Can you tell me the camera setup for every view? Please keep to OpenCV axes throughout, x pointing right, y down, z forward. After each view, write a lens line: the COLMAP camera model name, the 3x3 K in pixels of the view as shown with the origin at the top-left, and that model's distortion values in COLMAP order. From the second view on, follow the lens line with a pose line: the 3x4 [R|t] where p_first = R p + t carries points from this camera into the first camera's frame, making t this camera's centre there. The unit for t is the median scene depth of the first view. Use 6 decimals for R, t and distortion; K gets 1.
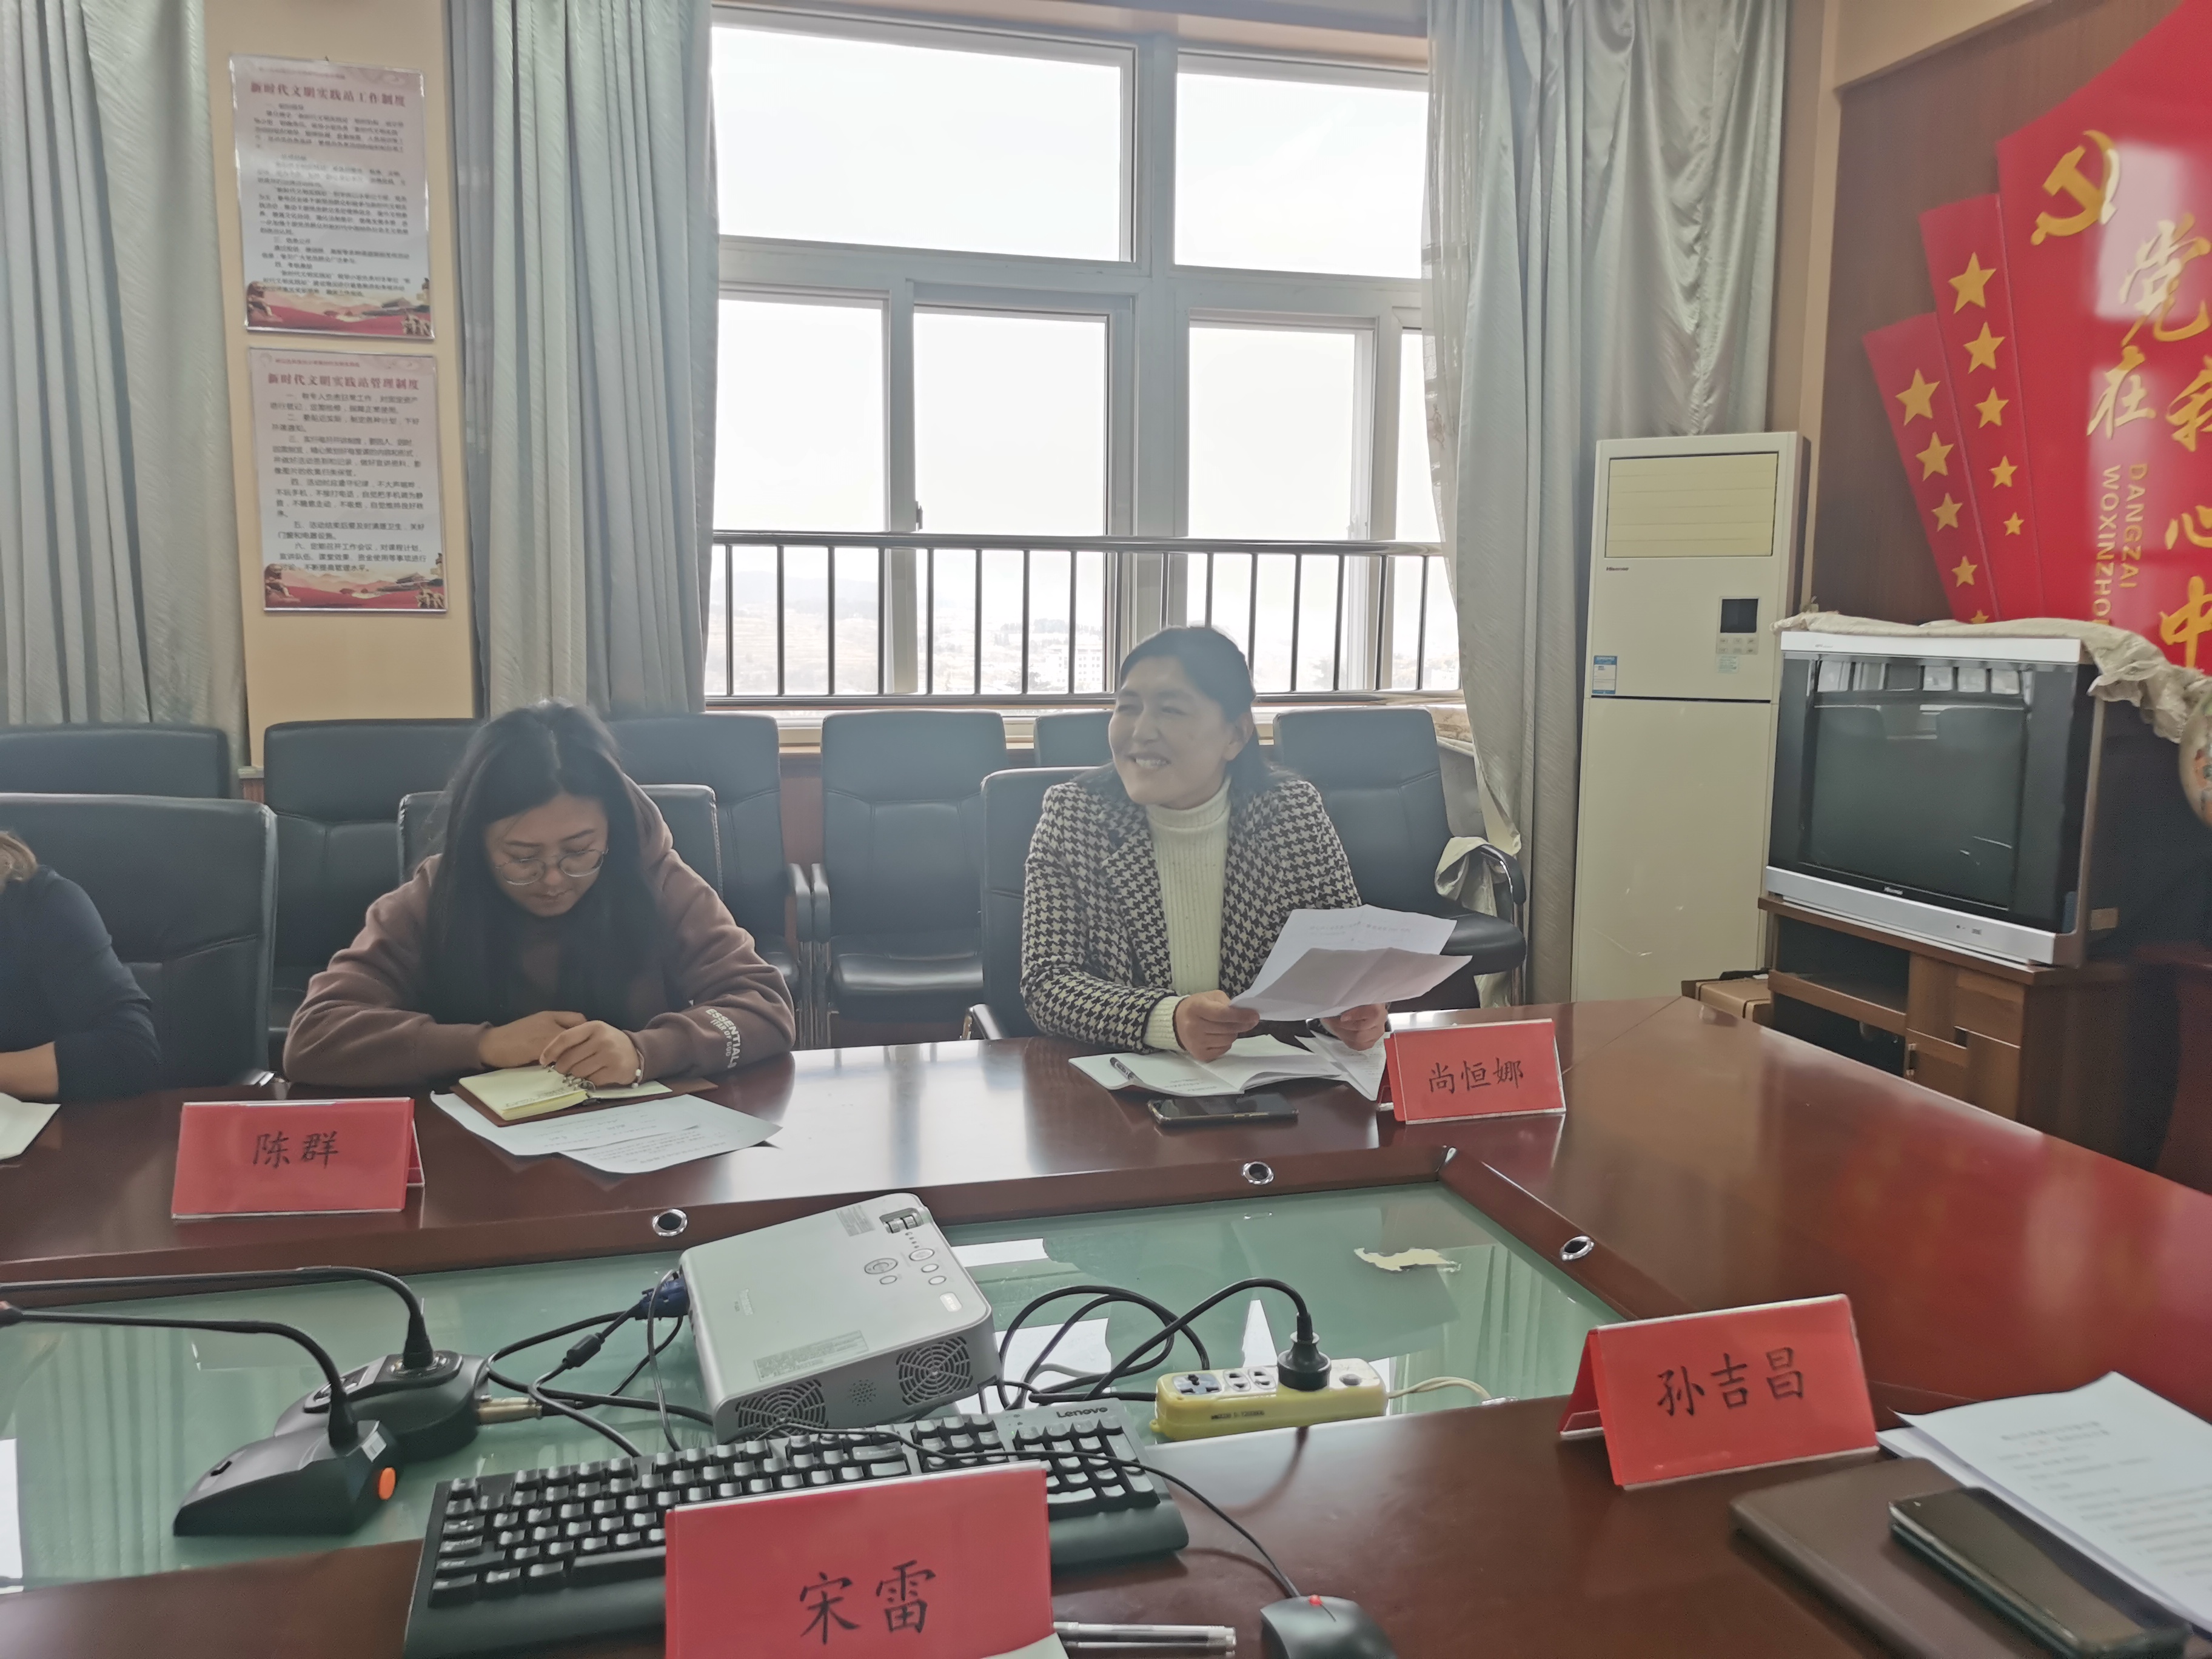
lens RADIAL K [[1702.4, 0, 1105.1], [0, 1702.4, 823.3], [0, 0, 1]] dist [0.047433, -0.034489]
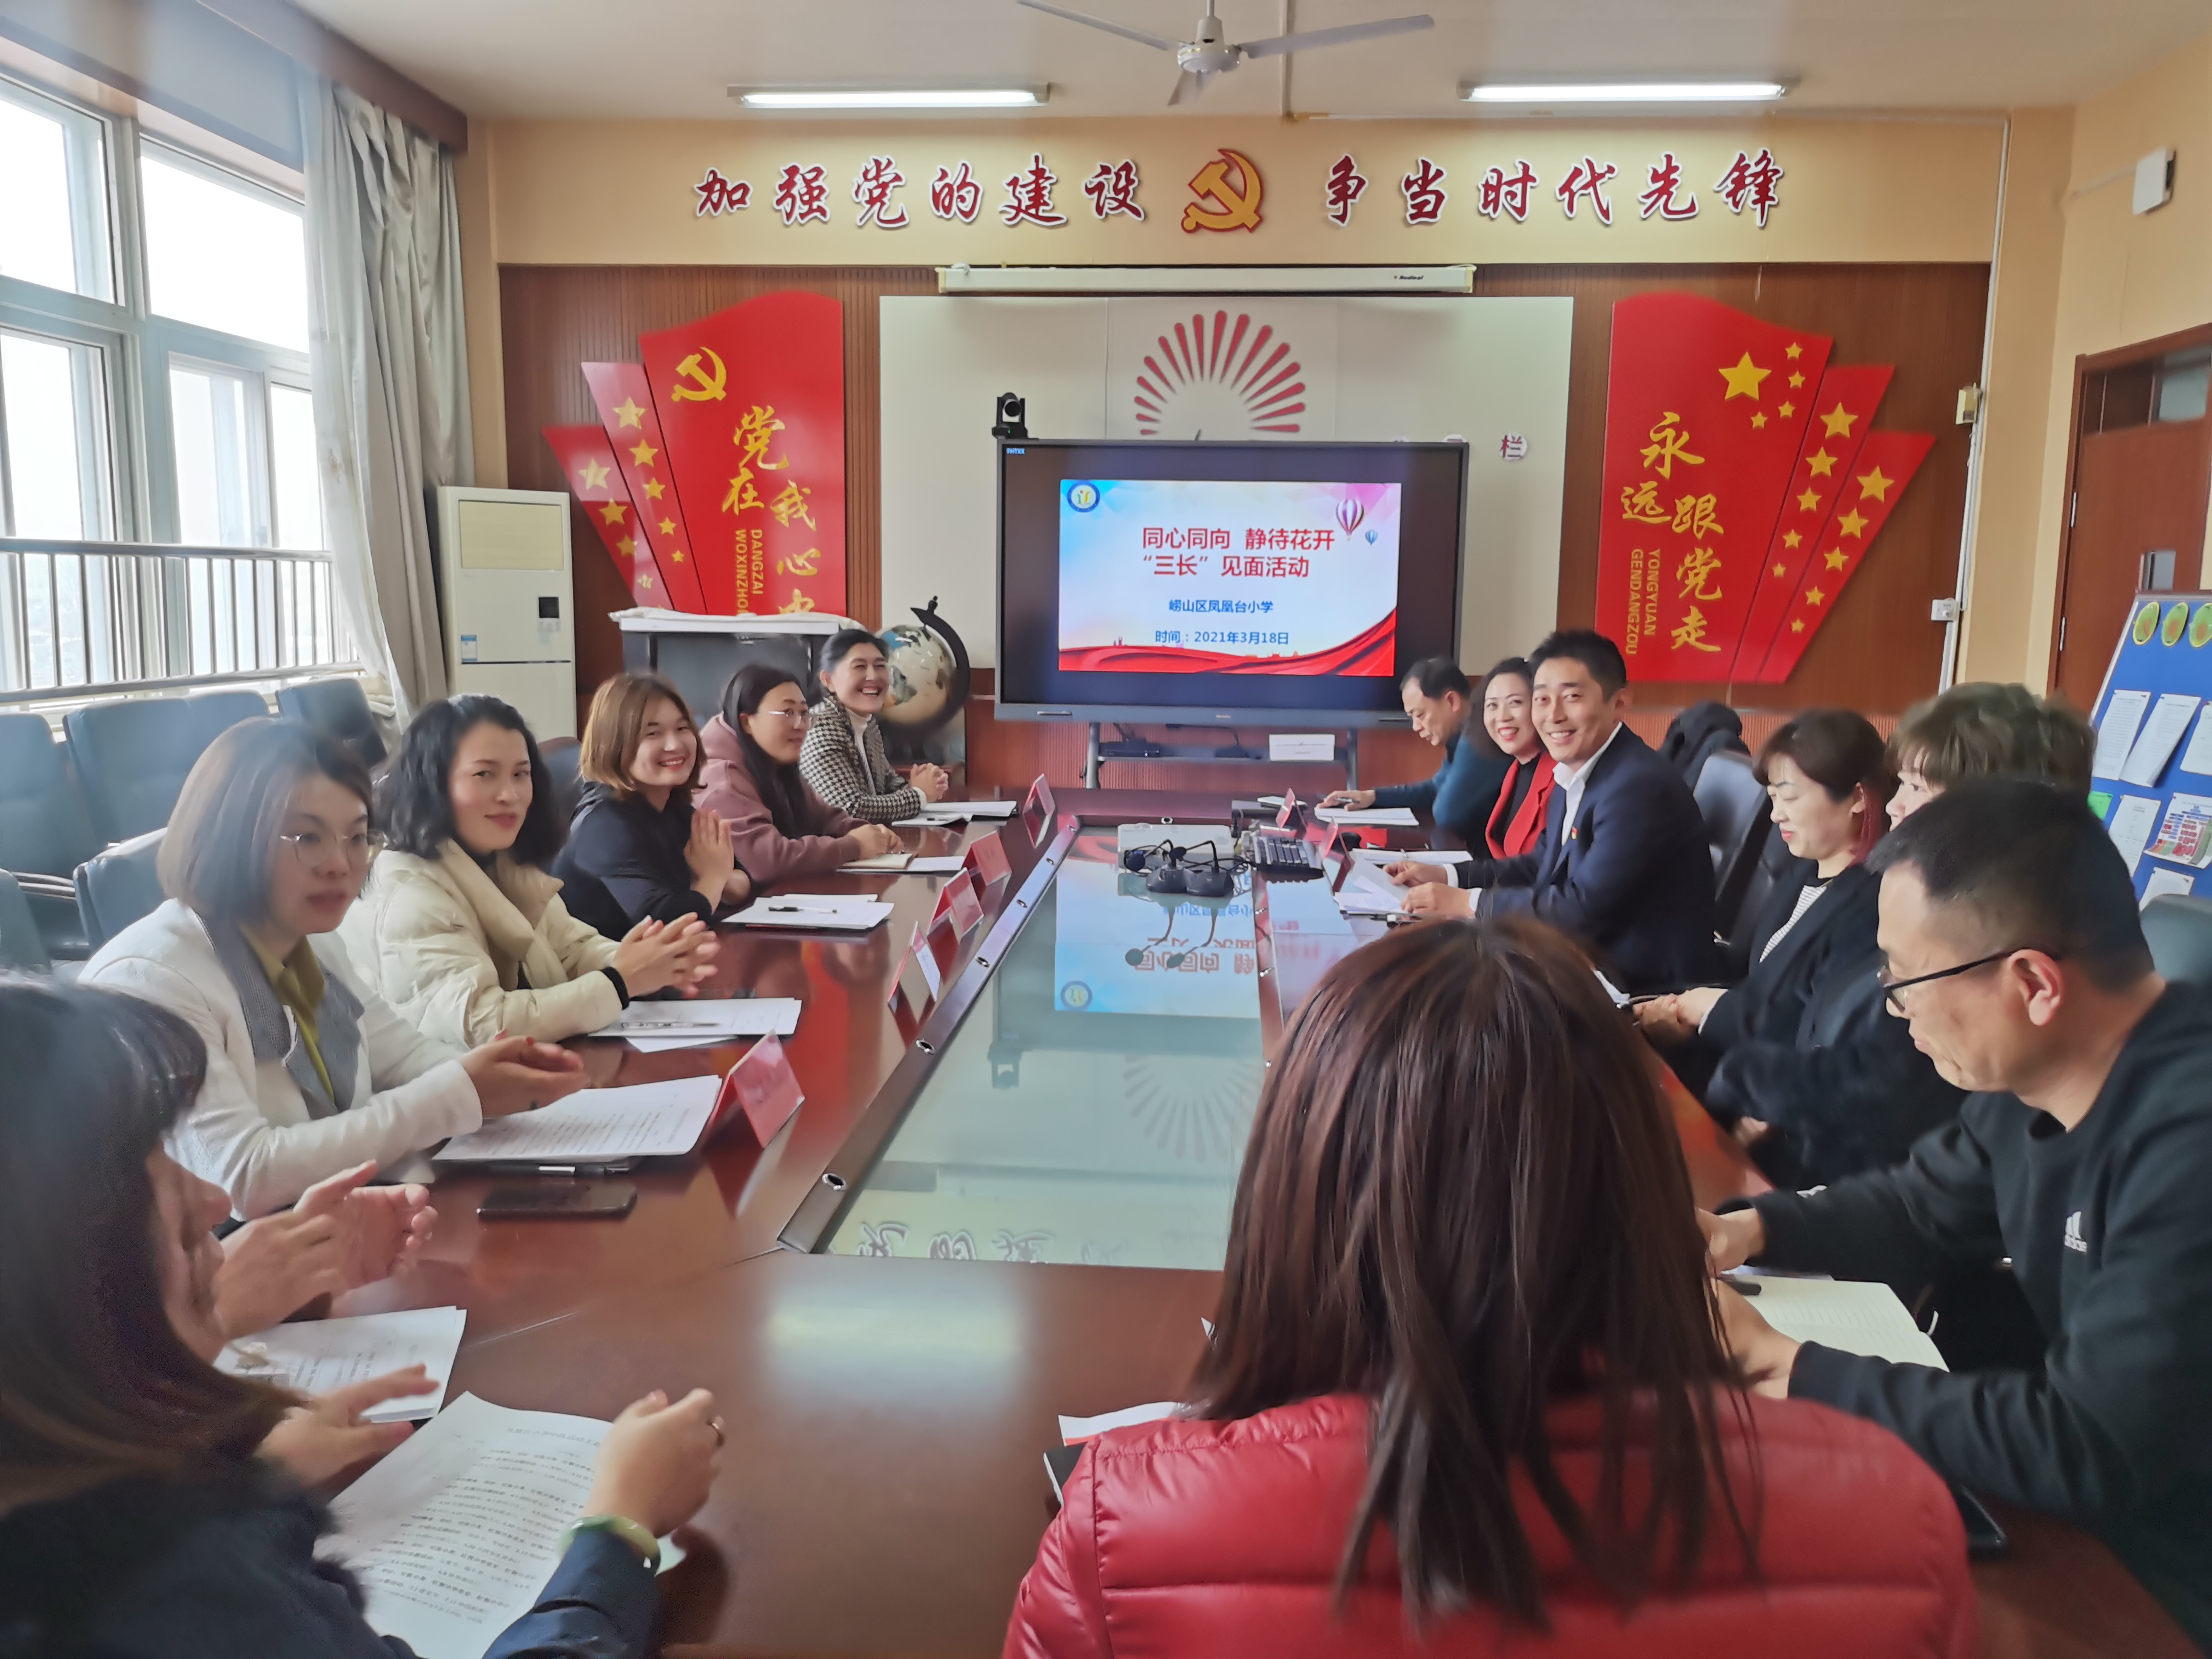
lens RADIAL K [[1702.4, 0, 1103.0], [0, 1702.4, 822.6], [0, 0, 1]] dist [0.047433, -0.034489]
pose [[0.325879, -0.131192, 0.936265, -0.956960], [0.108212, 0.988993, 0.100915, -0.029836], [-0.939198, 0.068429, 0.336489, 0.009280]]
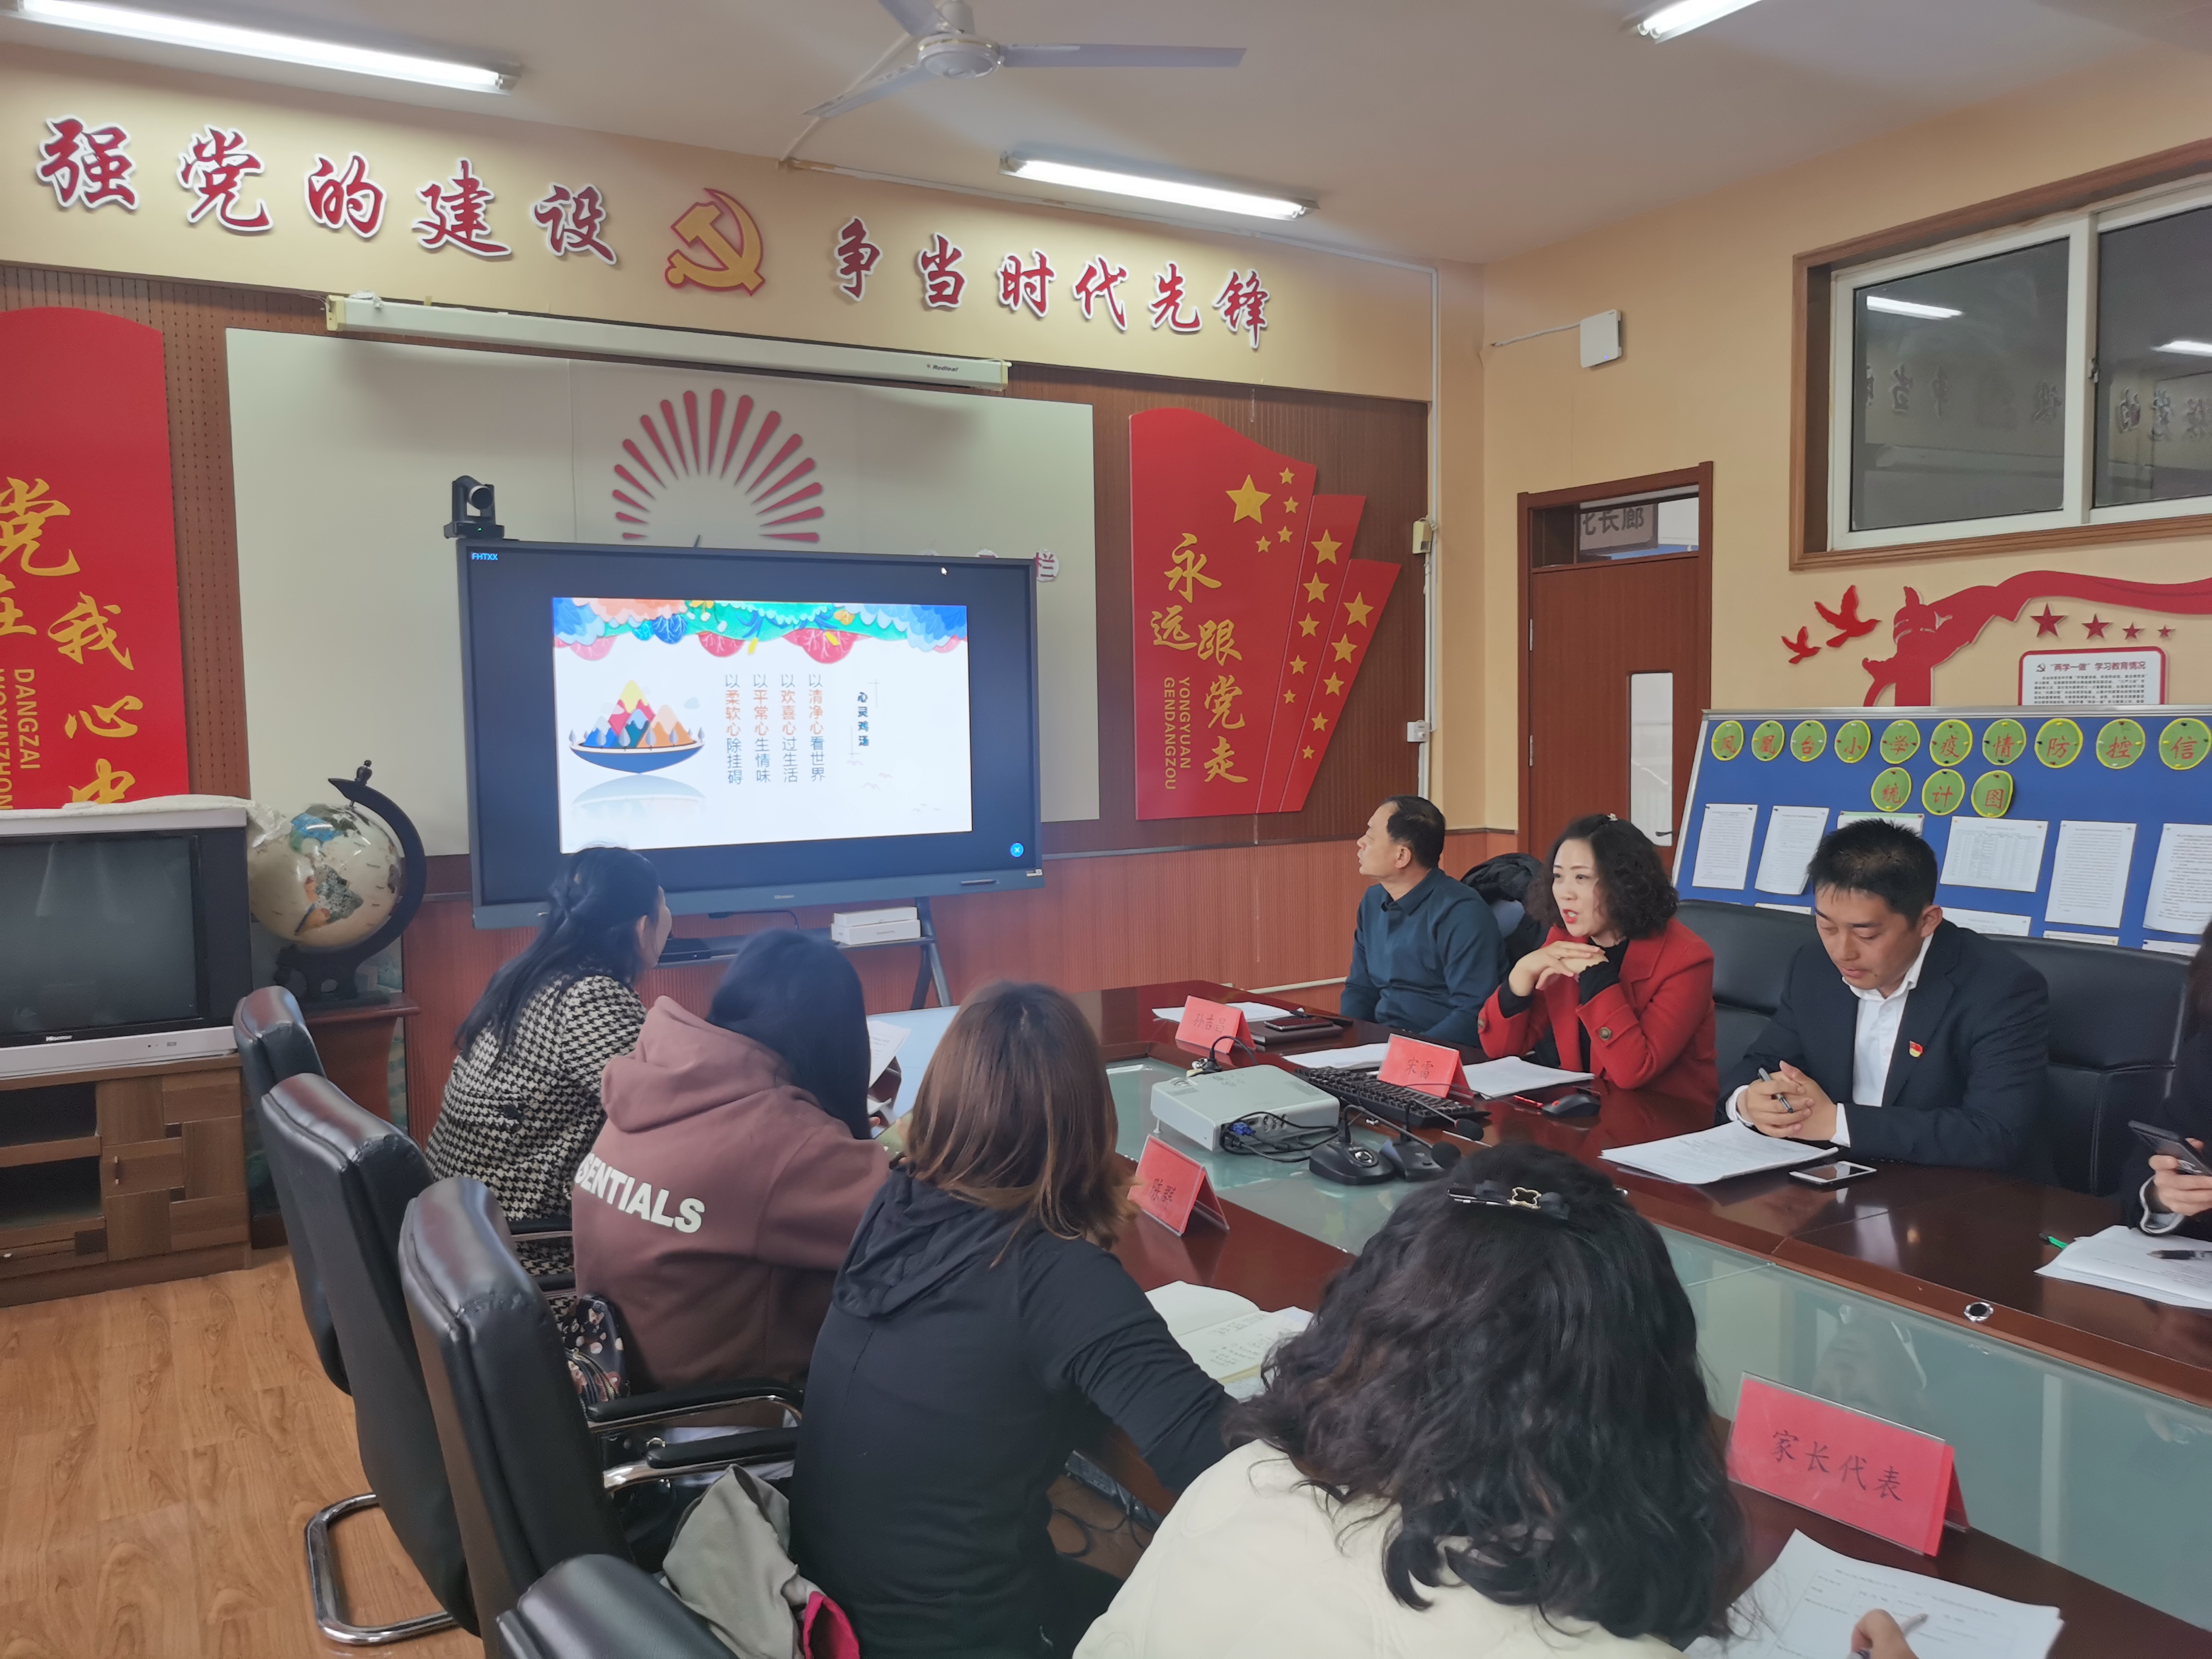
lens RADIAL K [[1702.4, 0, 1090.2], [0, 1702.4, 824.2], [0, 0, 1]] dist [0.047433, -0.034489]
pose [[-0.257674, -0.070794, 0.963635, -0.684905], [0.136546, 0.984636, 0.108849, -0.111111], [-0.956535, 0.159628, -0.244048, 0.504522]]
